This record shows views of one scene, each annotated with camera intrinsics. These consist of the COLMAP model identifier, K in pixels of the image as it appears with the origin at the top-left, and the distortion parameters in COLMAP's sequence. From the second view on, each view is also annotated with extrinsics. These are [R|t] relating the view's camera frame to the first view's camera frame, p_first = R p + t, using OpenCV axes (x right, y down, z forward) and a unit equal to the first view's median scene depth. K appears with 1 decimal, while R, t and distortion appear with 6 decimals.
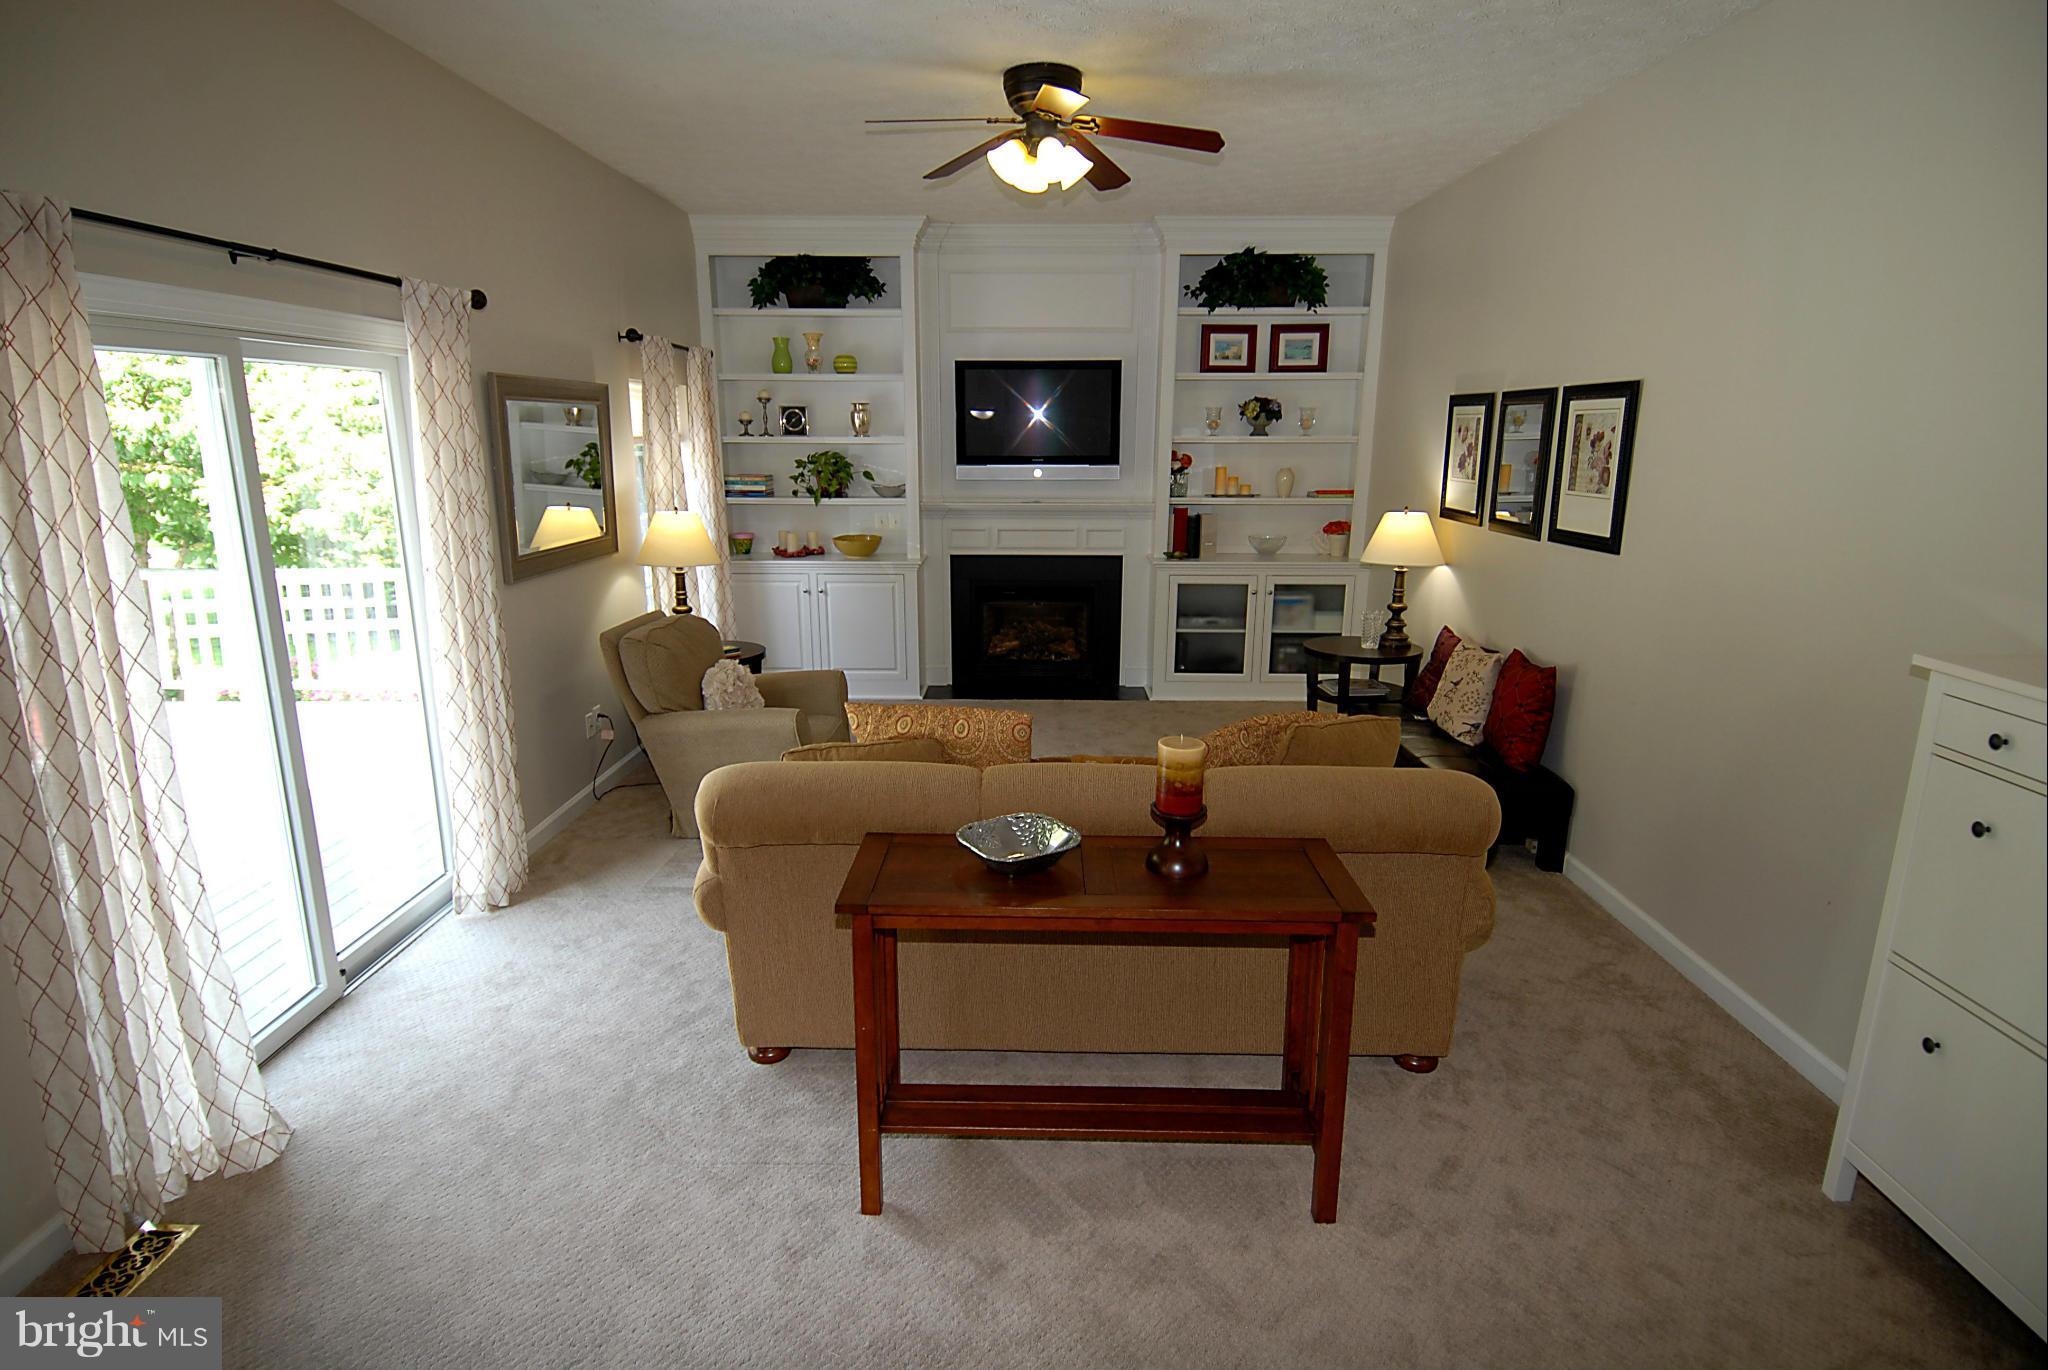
lens RADIAL K [[1073.0, 0, 1028.4], [0, 1073.0, 691.6], [0, 0, 1]] dist [0.050327, -0.055087]
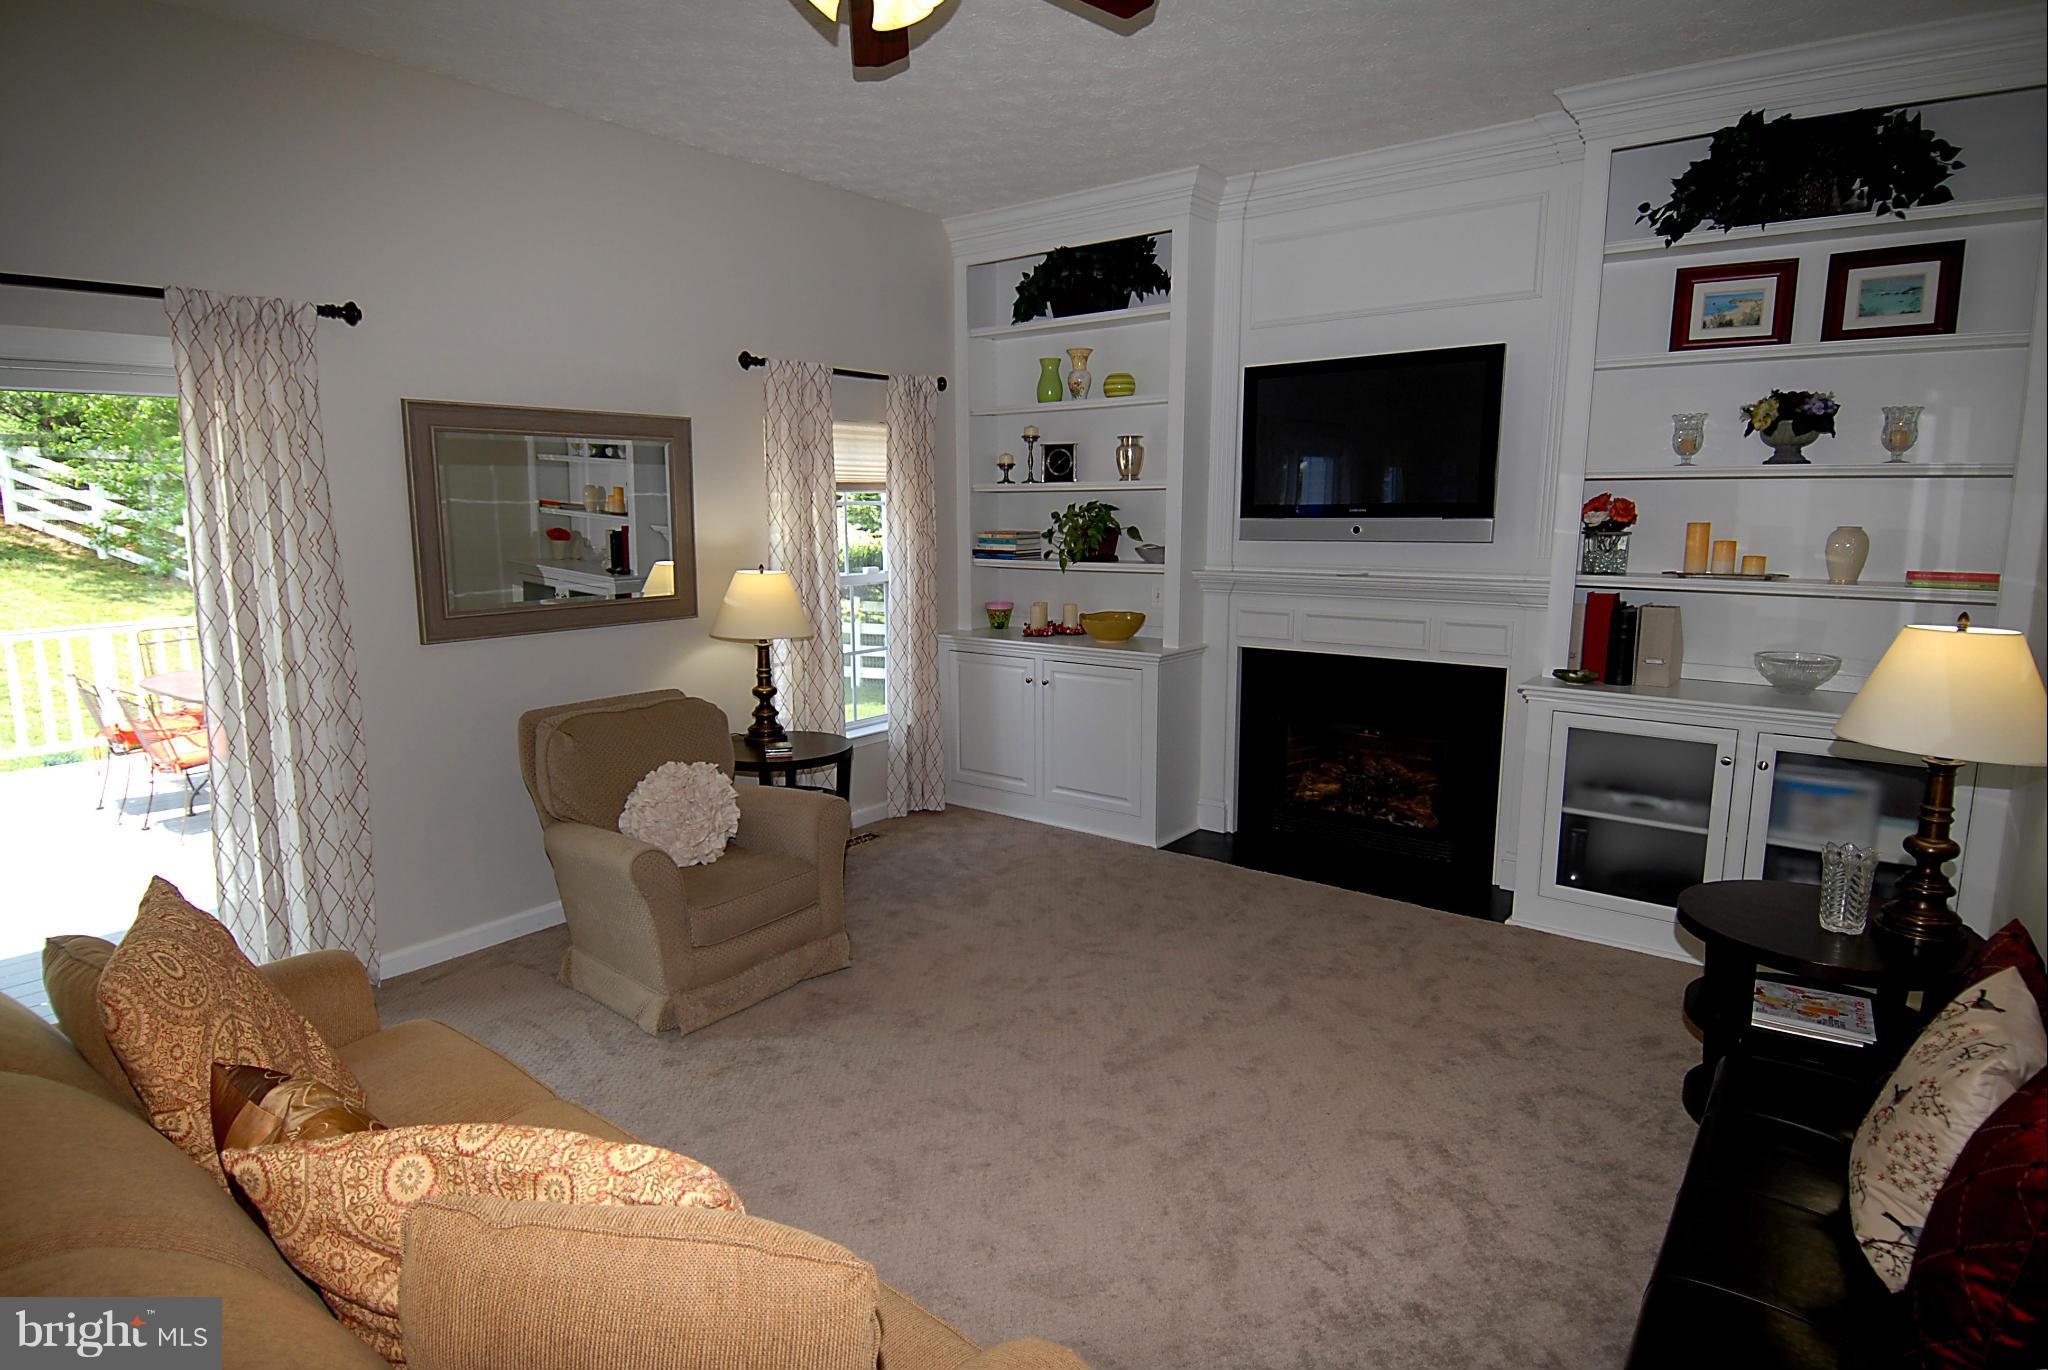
lens RADIAL K [[1117.4, 0, 1024.0], [0, 1117.4, 685.0], [0, 0, 1]] dist [0.050278, -0.063839]
pose [[0.787776, 0.091618, -0.609110, 0.274210], [-0.136677, 0.990225, -0.027825, -0.068205], [0.600607, 0.105171, 0.792597, 0.369508]]
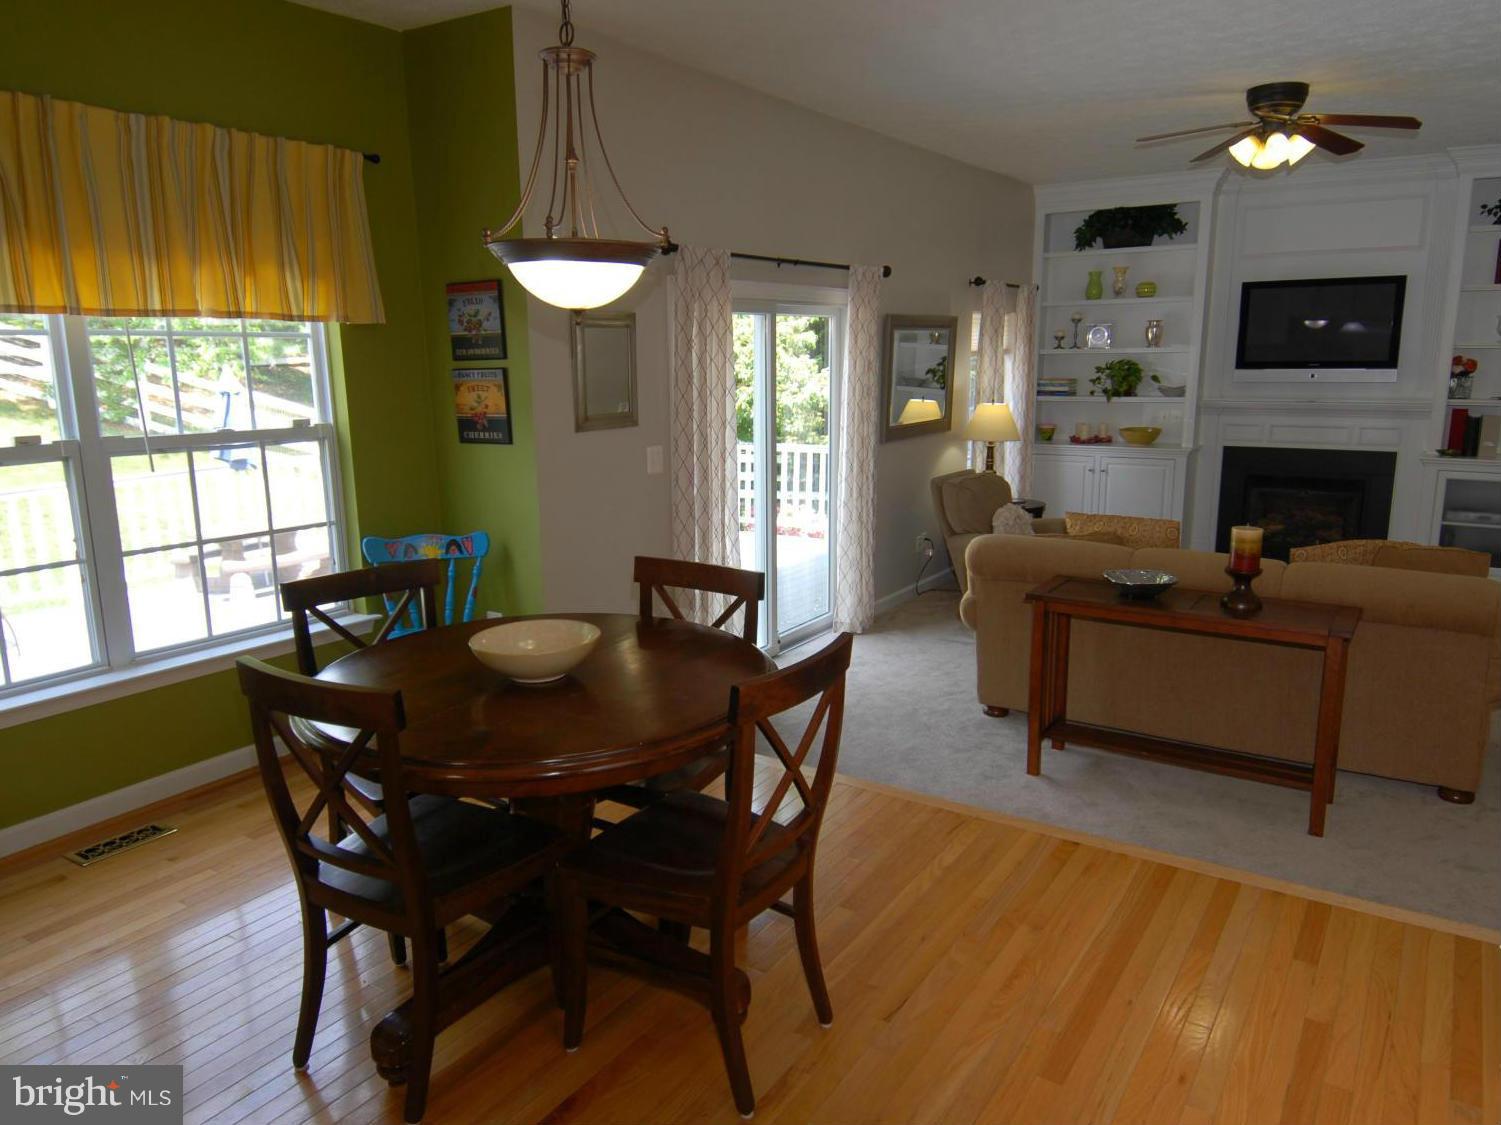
lens RADIAL K [[1084.2, 0, 729.9], [0, 1084.2, 567.5], [0, 0, 1]] dist [0.061231, -0.079629]
pose [[0.838552, 0.094626, -0.536541, 0.135900], [-0.113573, 0.993527, -0.002281, 0.071684], [0.532852, 0.062849, 0.843871, -0.299561]]
